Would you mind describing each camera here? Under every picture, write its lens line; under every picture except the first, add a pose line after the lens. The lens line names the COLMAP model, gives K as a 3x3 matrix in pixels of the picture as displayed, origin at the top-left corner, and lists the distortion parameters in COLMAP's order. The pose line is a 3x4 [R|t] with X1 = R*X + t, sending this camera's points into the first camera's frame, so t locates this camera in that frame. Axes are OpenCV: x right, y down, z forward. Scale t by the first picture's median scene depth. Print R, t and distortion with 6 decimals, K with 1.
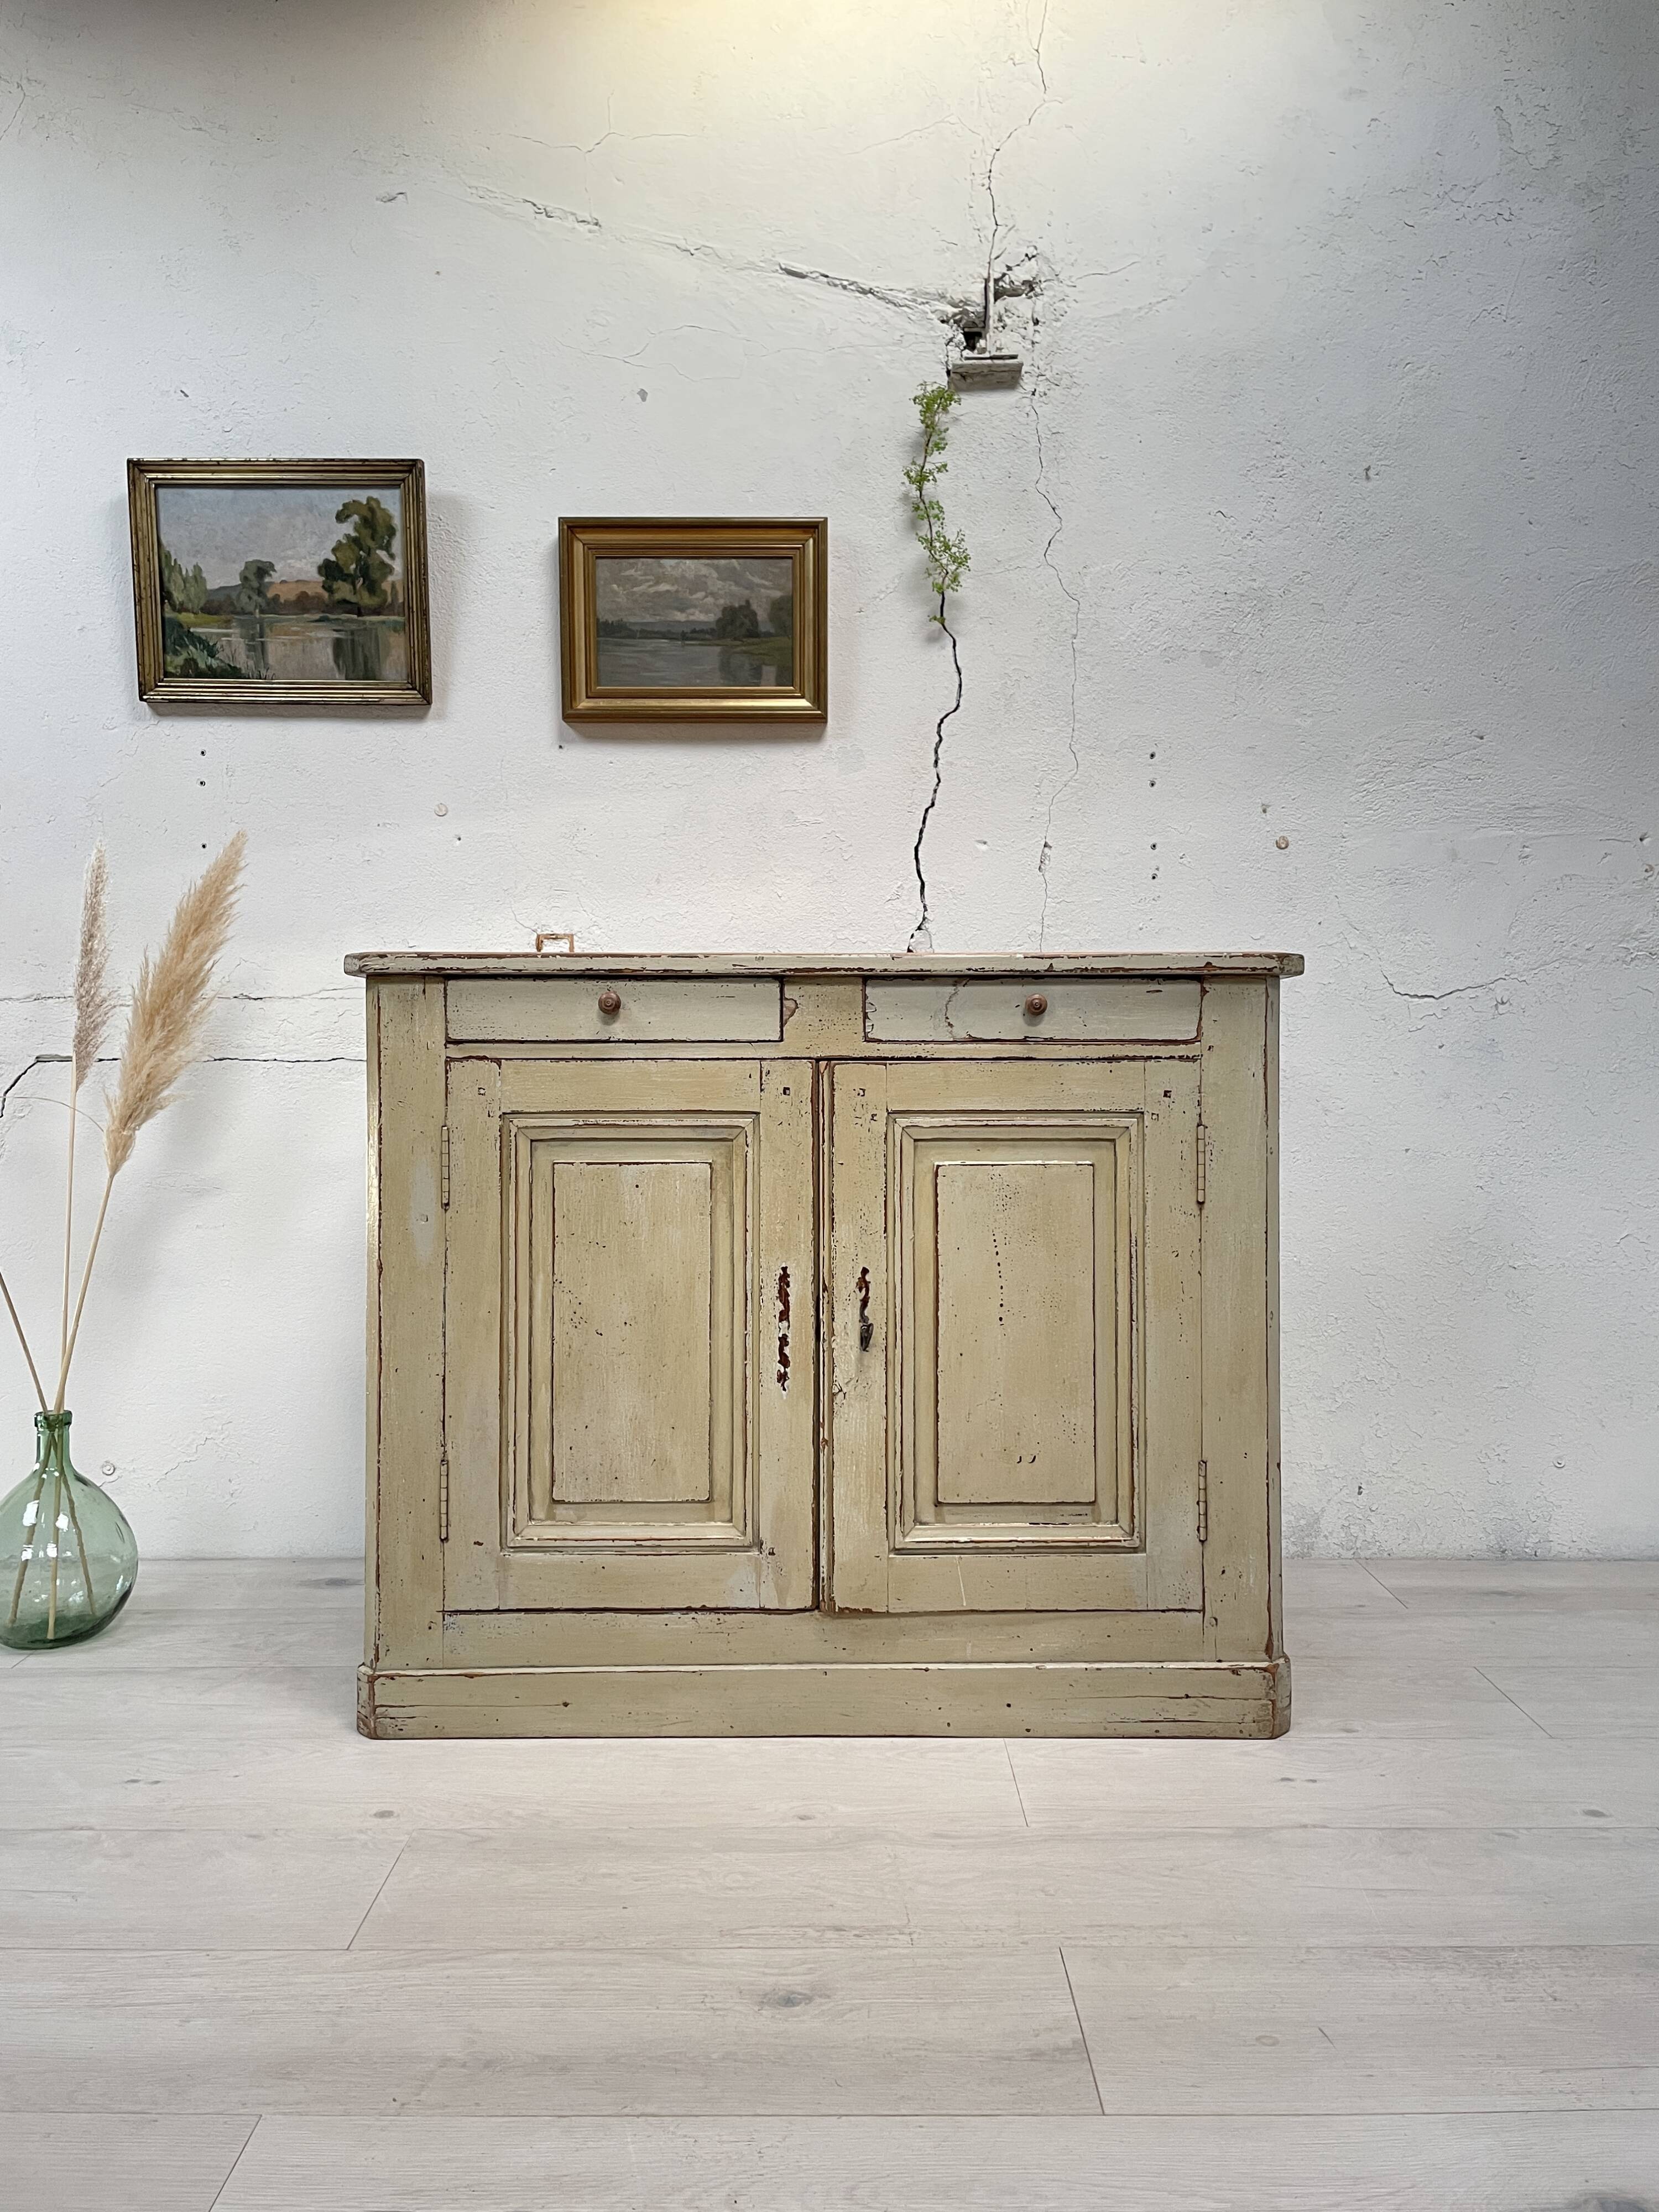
lens RADIAL K [[1670.0, 0, 830.7], [0, 1670.0, 1092.3], [0, 0, 1]] dist [0.086160, -0.109577]
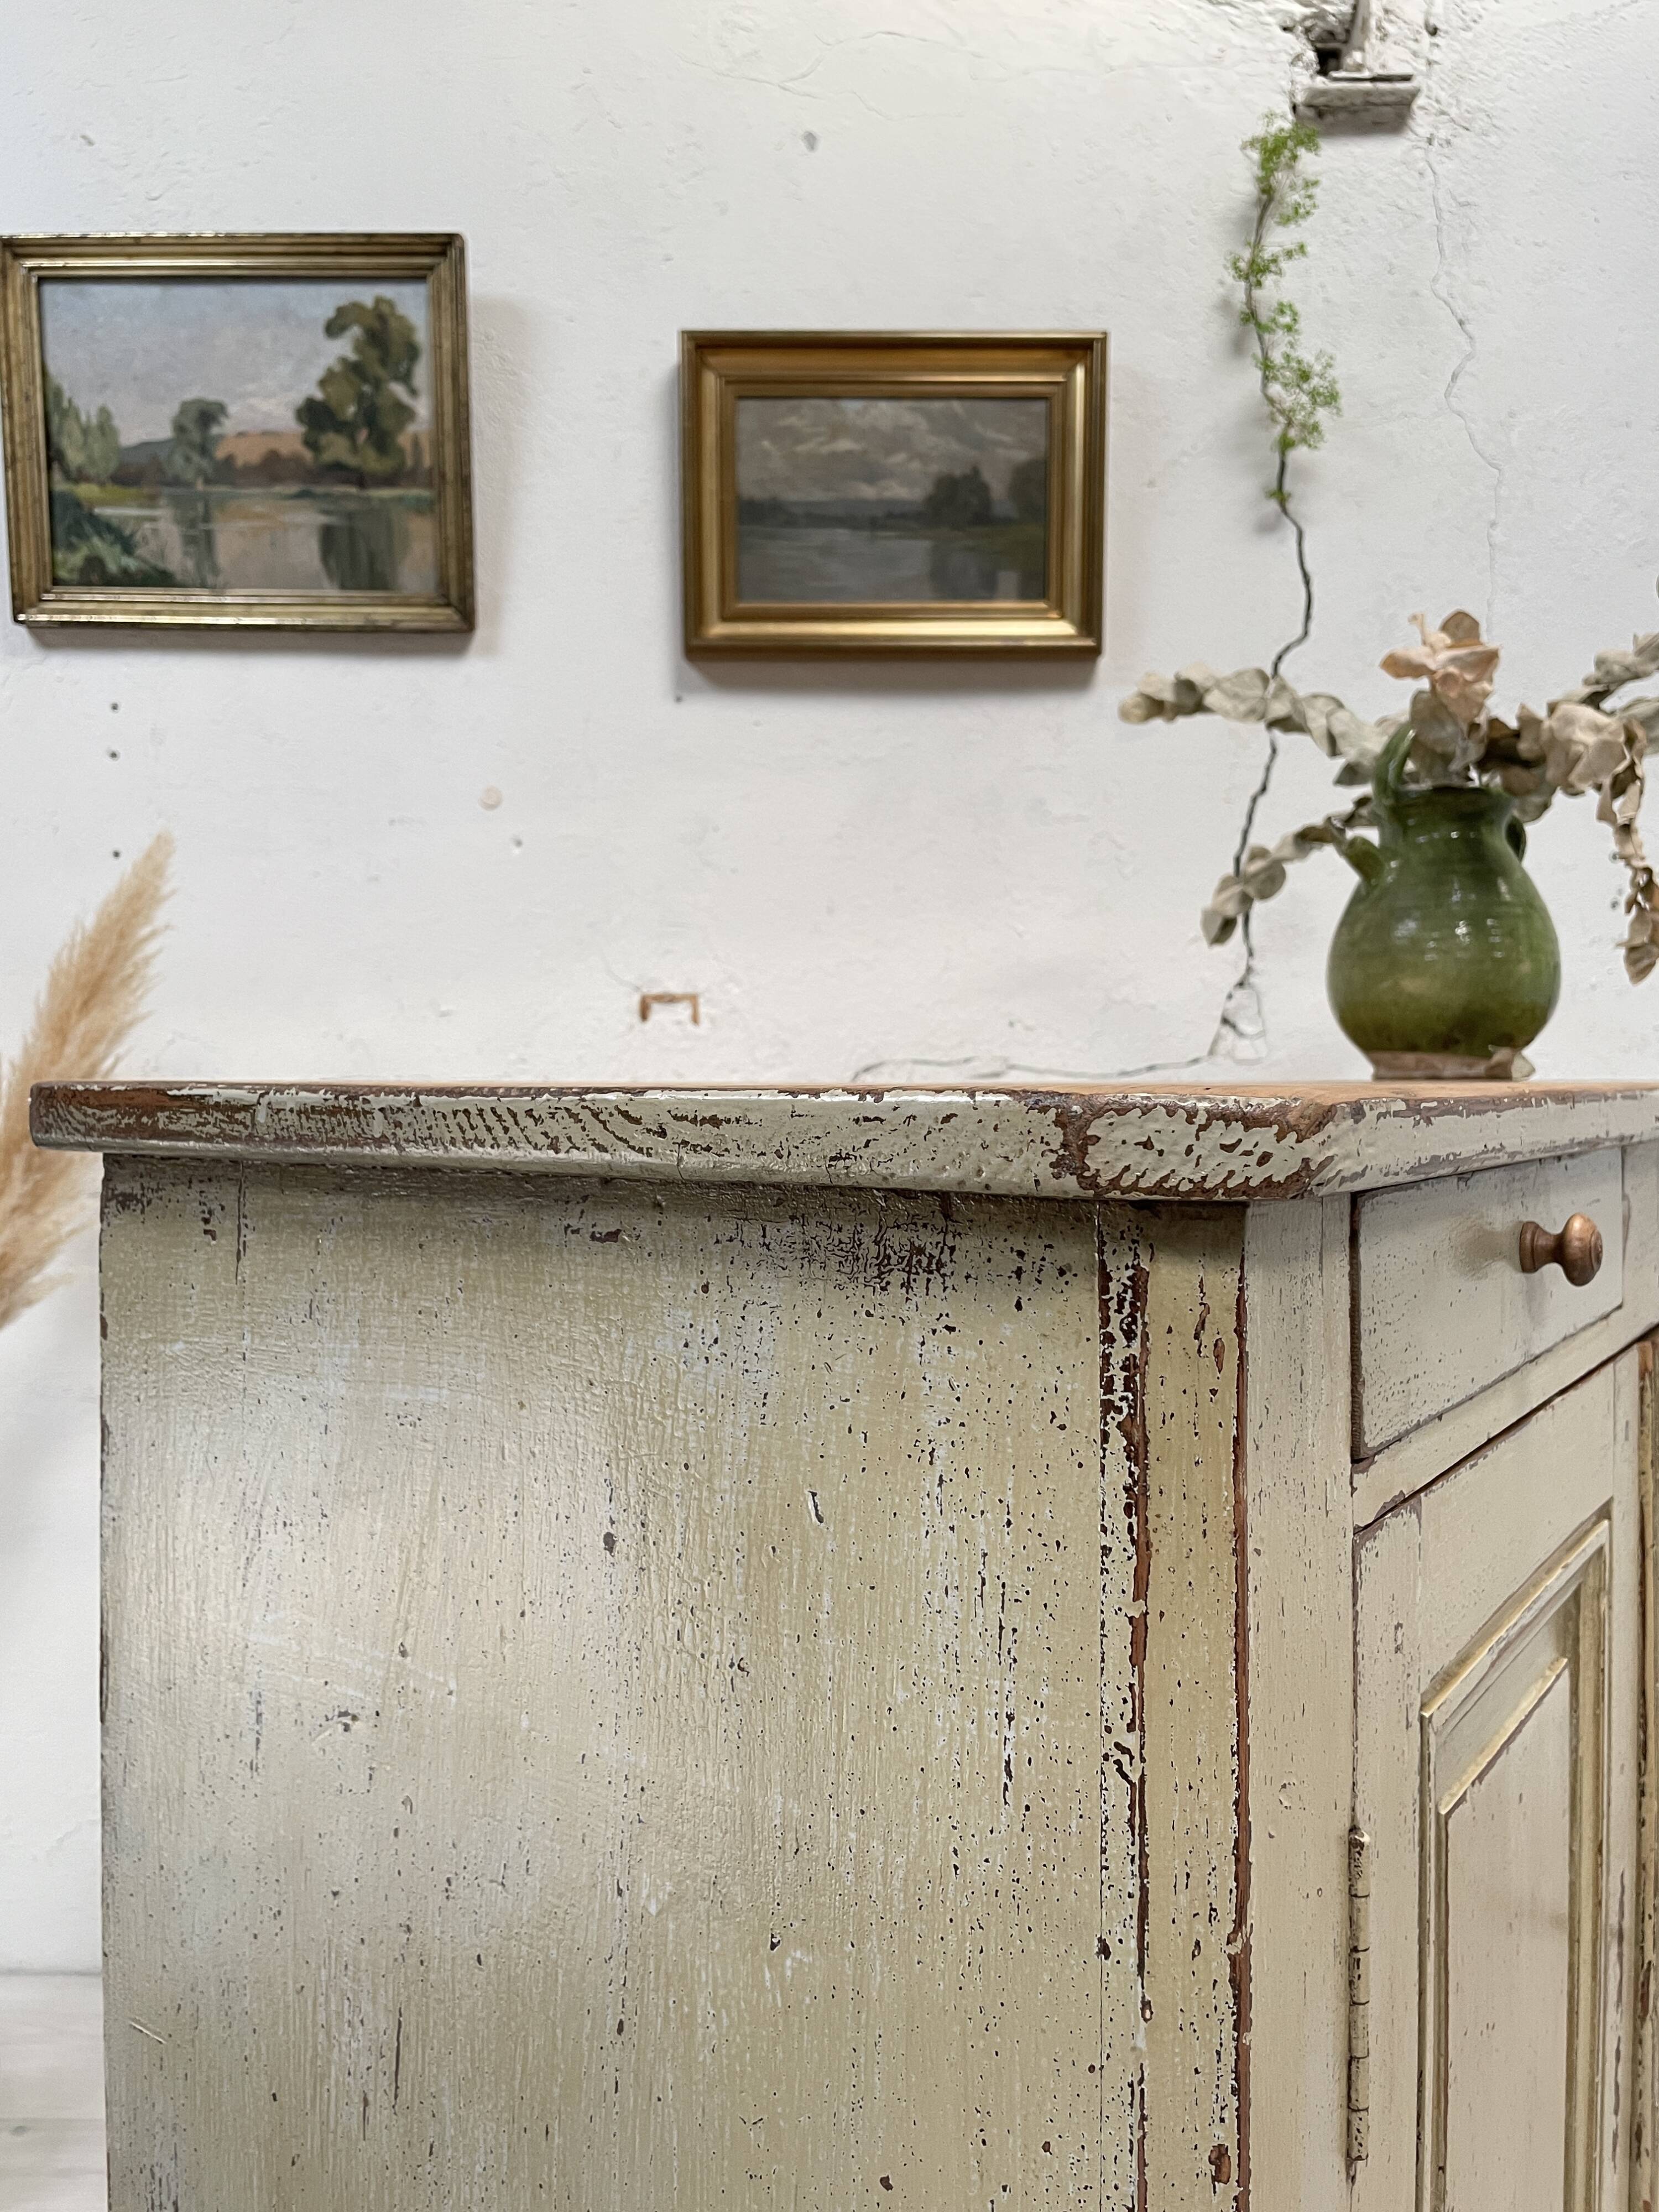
lens RADIAL K [[1670.0, 0, 825.8], [0, 1670.0, 1097.4], [0, 0, 1]] dist [0.086160, -0.109577]
pose [[0.999964, 0.001941, 0.008244, -0.110654], [-0.002005, 0.999968, 0.007755, -0.060265], [-0.008229, -0.007771, 0.999936, 0.364965]]
